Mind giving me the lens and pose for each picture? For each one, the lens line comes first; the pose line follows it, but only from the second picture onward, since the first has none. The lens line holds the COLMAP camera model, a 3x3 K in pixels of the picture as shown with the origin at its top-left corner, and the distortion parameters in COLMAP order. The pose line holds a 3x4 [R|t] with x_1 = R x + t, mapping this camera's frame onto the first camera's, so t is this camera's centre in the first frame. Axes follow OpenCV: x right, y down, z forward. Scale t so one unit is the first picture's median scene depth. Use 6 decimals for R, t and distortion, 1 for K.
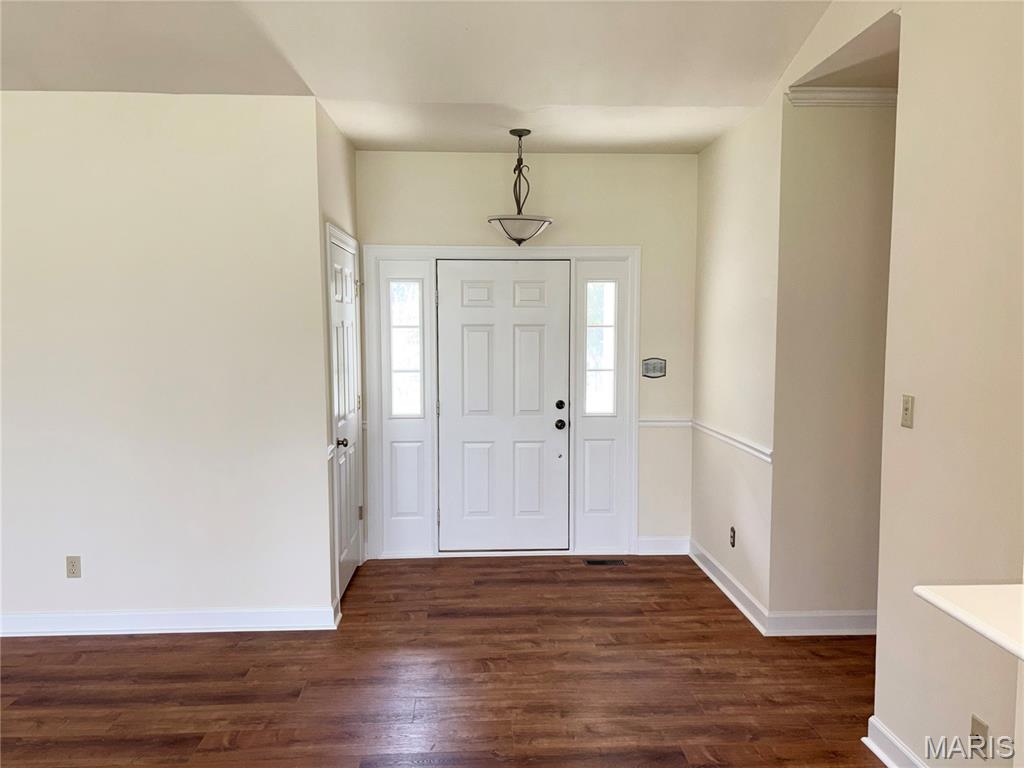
lens RADIAL K [[778.4, 0, 510.0], [0, 778.4, 383.8], [0, 0, 1]] dist [0.052424, -0.046950]
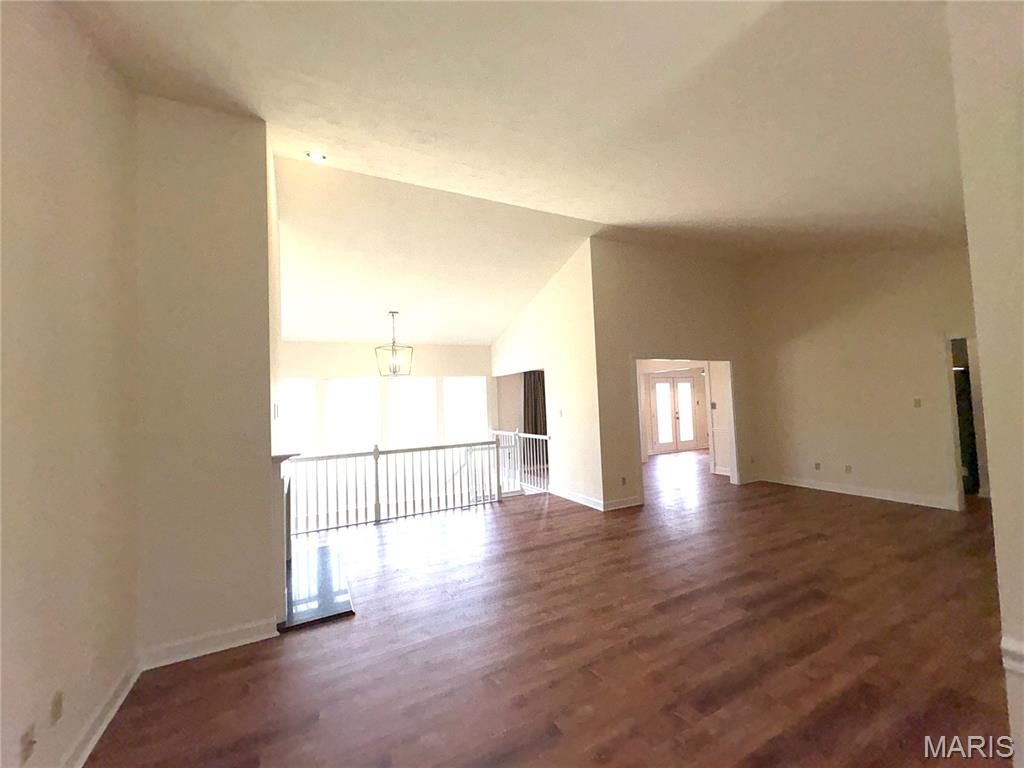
lens RADIAL K [[407.9, 0, 512.1], [0, 407.9, 387.8], [0, 0, 1]] dist [-0.001417, 0.000352]
pose [[-0.912311, 0.020364, -0.408991, 0.110257], [0.004894, 0.999234, 0.038836, -0.072078], [0.409469, 0.033429, -0.911711, 1.269351]]
